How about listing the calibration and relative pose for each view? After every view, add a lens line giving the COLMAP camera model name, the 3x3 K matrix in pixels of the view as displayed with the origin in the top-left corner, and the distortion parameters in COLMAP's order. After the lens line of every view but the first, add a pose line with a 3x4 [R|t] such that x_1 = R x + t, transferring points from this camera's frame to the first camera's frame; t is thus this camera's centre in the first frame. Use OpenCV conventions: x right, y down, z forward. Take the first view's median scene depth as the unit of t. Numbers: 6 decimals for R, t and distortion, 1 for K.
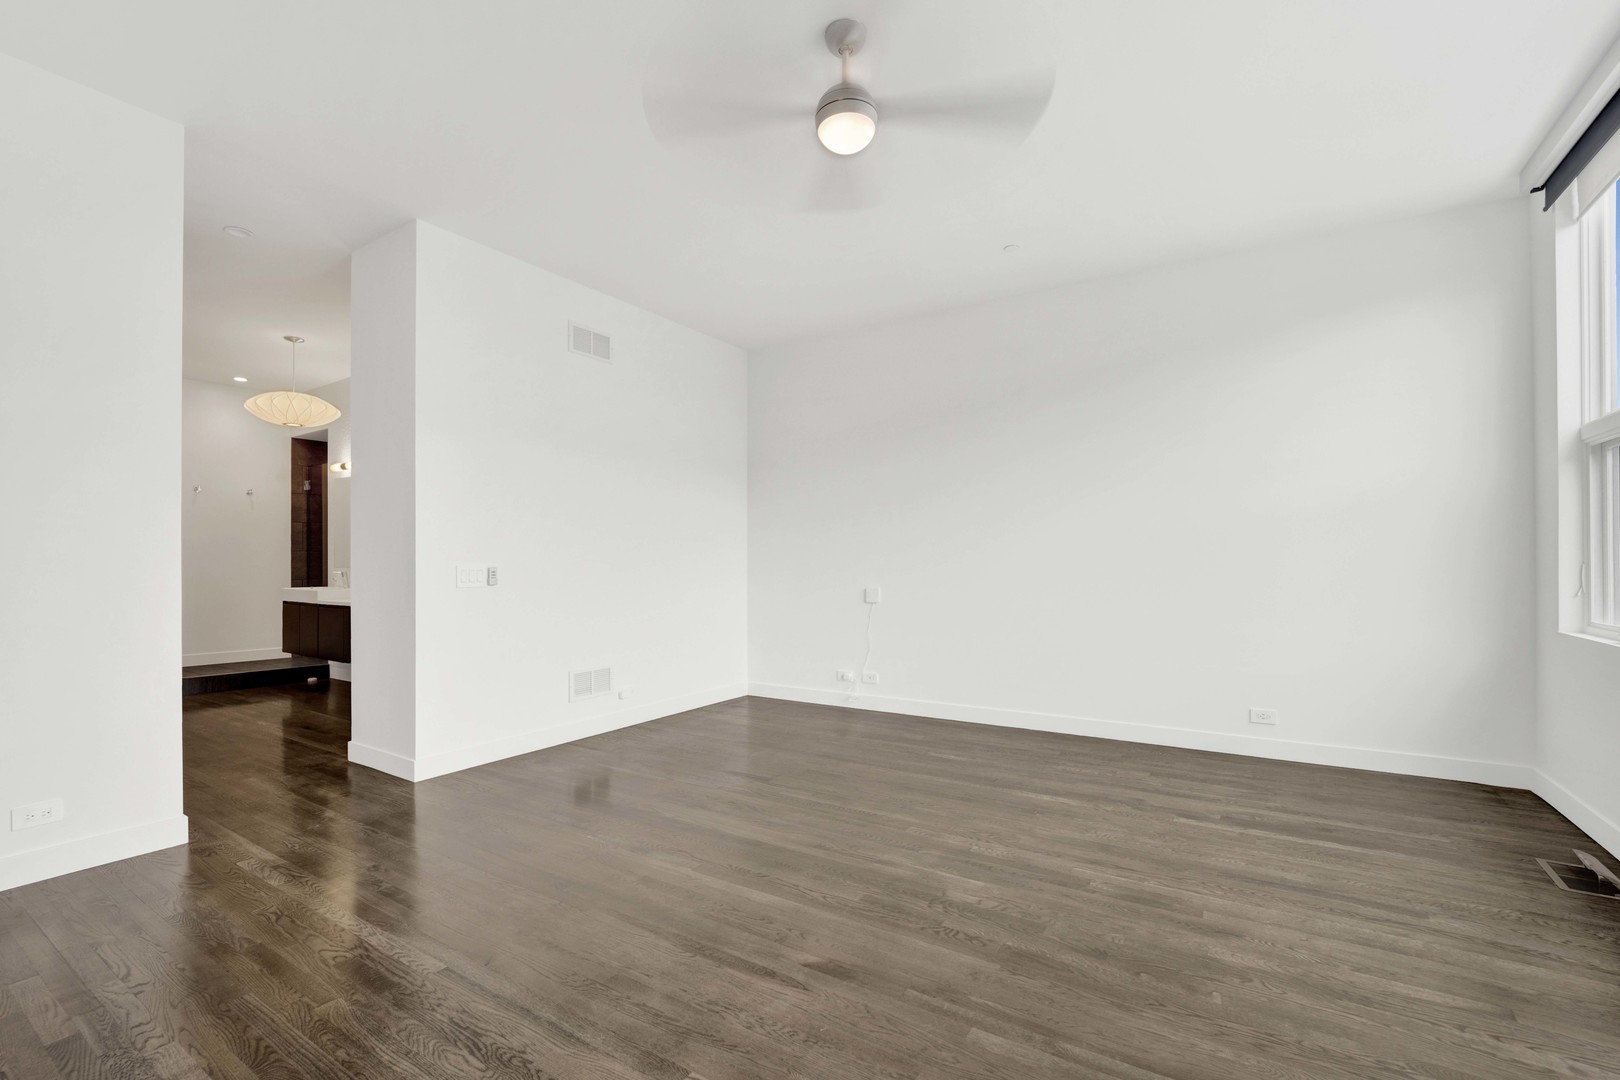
lens RADIAL K [[687.2, 0, 812.7], [0, 687.2, 561.3], [0, 0, 1]] dist [-0.005783, -0.000381]
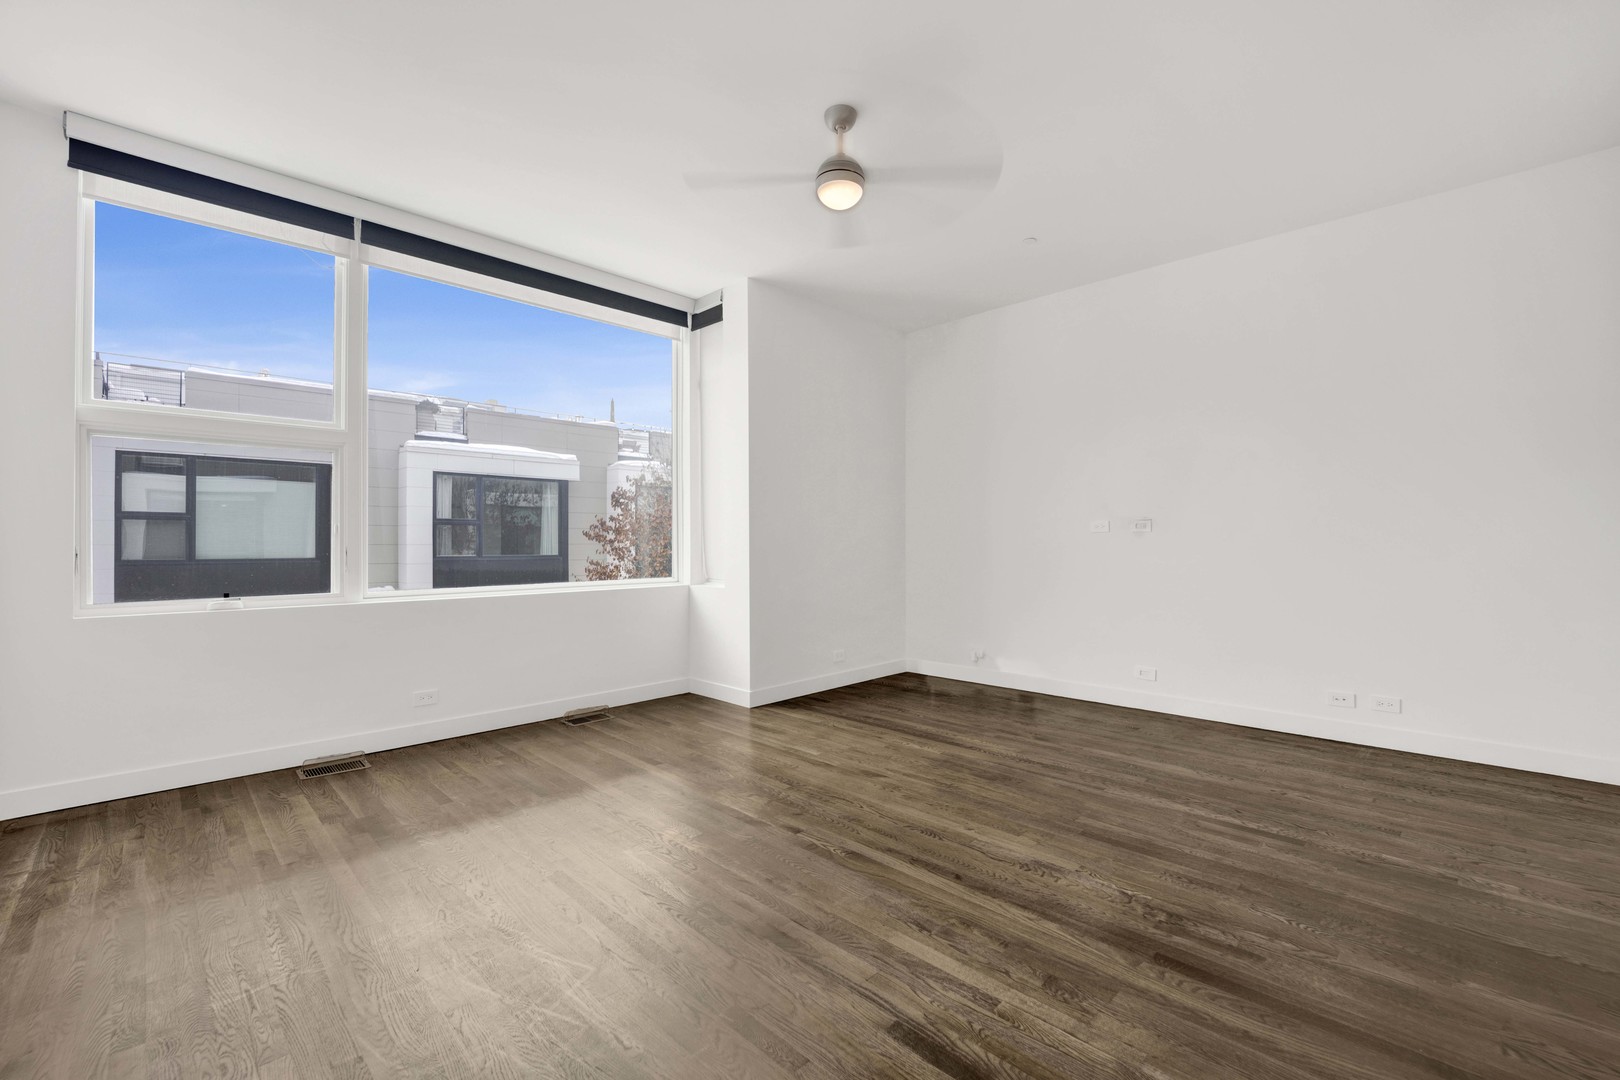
lens RADIAL K [[662.3, 0, 837.5], [0, 662.3, 561.1], [0, 0, 1]] dist [-0.008448, -0.000102]
pose [[-0.981730, -0.000690, 0.190277, -0.124559], [0.004055, 0.999691, 0.024542, 0.000336], [-0.190235, 0.024865, -0.981424, 1.581215]]
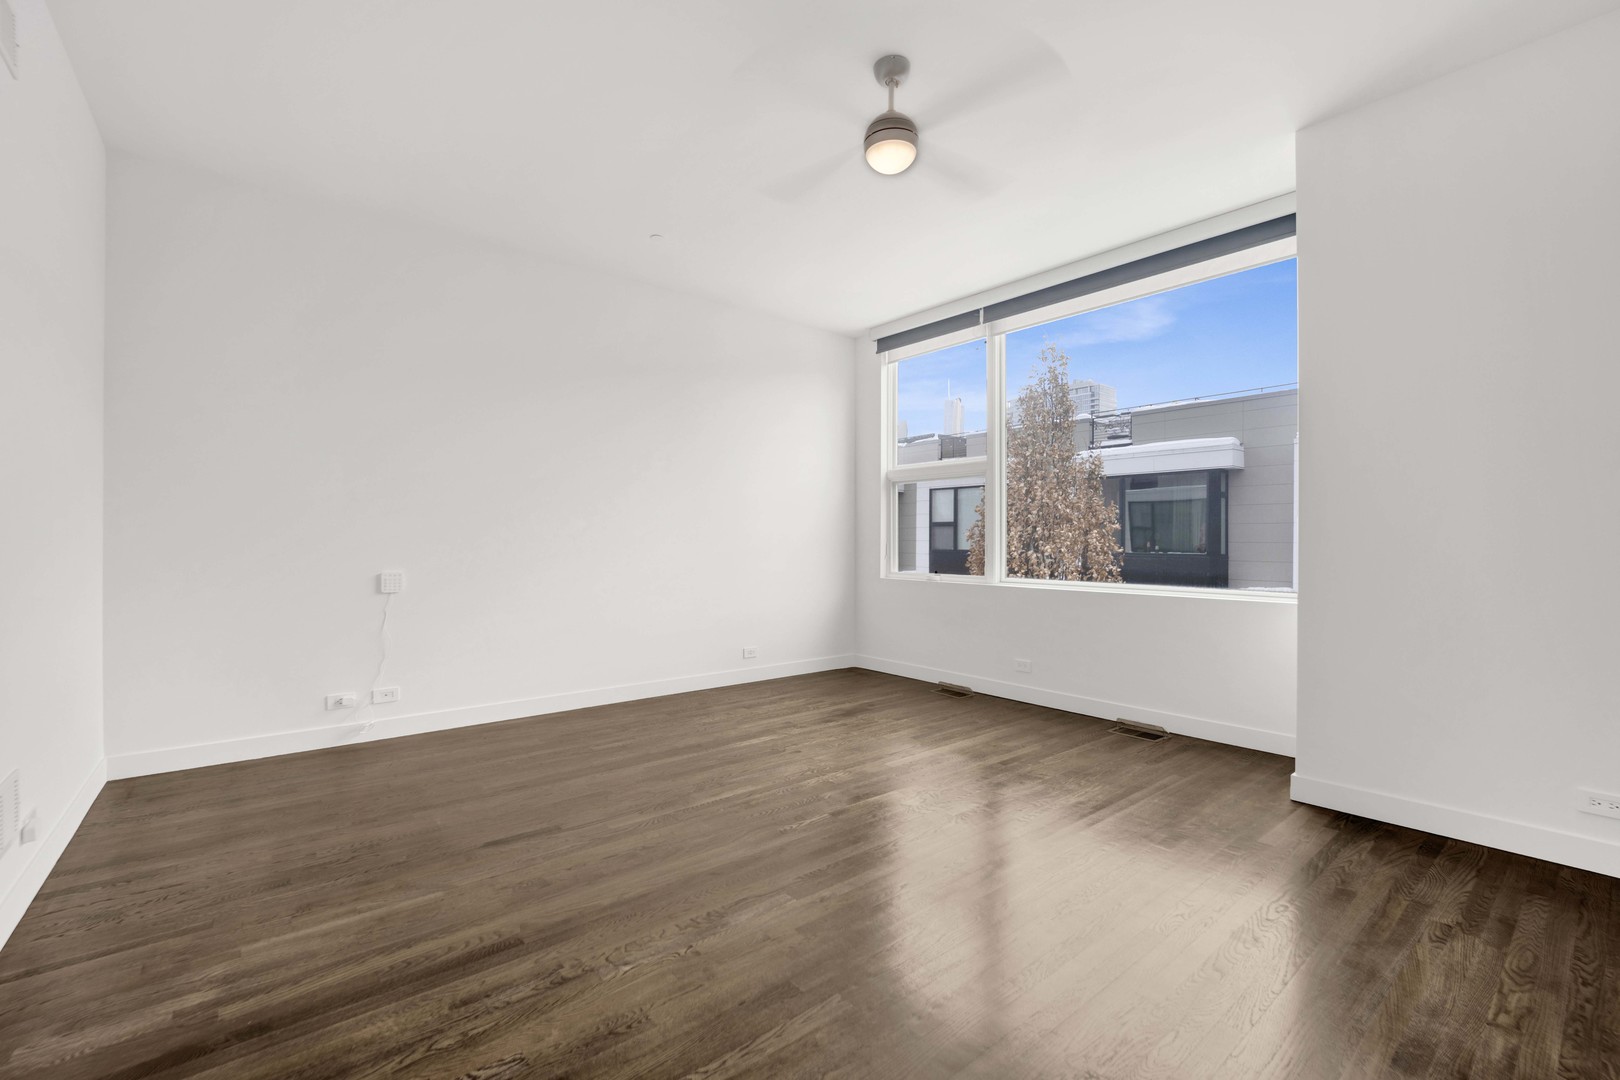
lens RADIAL K [[688.2, 0, 794.5], [0, 688.2, 551.5], [0, 0, 1]] dist [-0.018244, -0.000307]
pose [[0.318567, -0.007568, 0.947870, -0.765643], [-0.008791, 0.999902, 0.010938, 0.007097], [-0.947860, -0.011817, 0.318469, 0.577195]]
